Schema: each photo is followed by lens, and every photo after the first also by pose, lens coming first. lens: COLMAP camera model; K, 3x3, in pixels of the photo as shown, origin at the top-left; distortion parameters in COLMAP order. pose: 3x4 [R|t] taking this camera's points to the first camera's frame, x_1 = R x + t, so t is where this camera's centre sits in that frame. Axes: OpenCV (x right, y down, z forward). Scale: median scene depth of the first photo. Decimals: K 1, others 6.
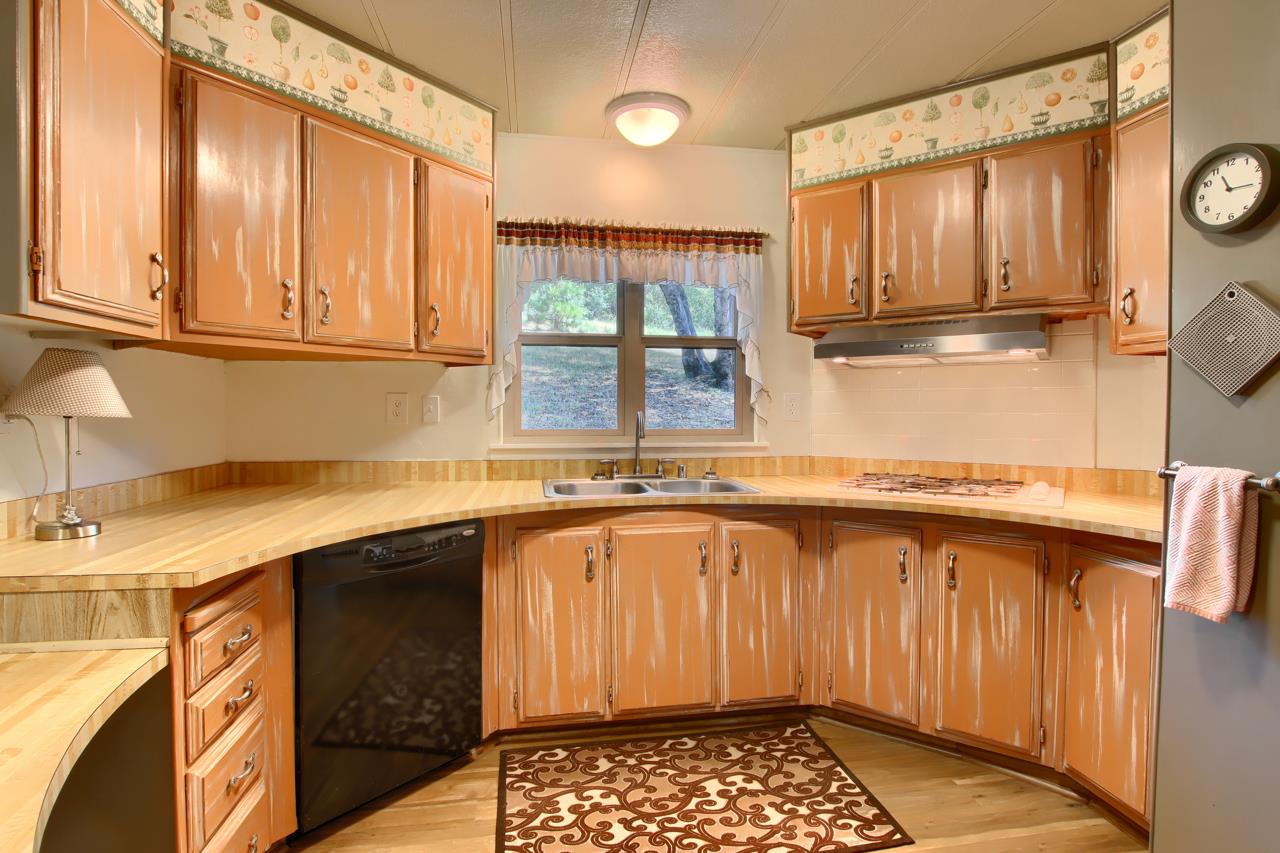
lens RADIAL K [[629.6, 0, 640.9], [0, 629.6, 417.0], [0, 0, 1]] dist [-0.027197, 0.001095]
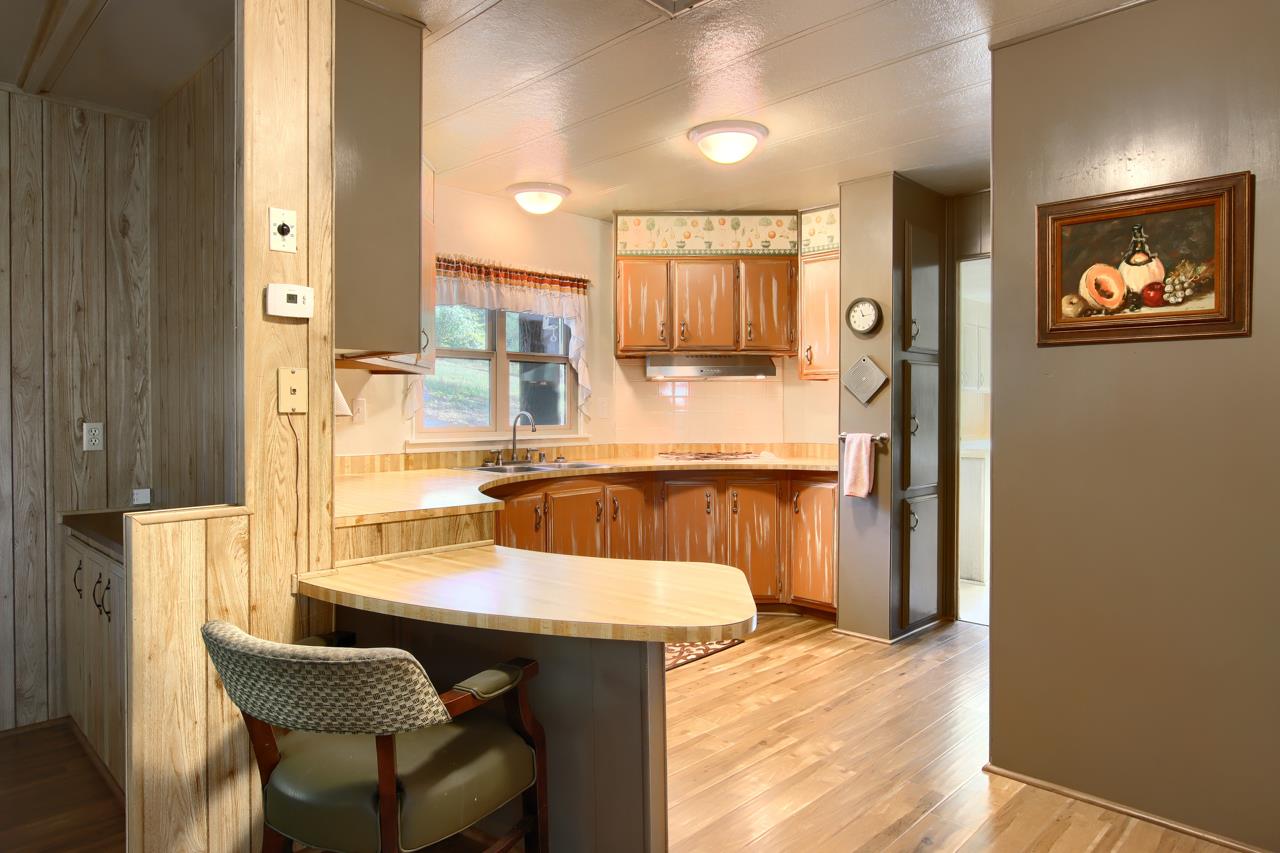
lens RADIAL K [[760.3, 0, 675.5], [0, 760.3, 409.3], [0, 0, 1]] dist [-0.017623, 0.000907]
pose [[0.791481, -0.002264, 0.611189, -0.843461], [0.010890, 0.999887, -0.010398, 0.007170], [-0.611096, 0.014886, 0.791416, -0.523647]]
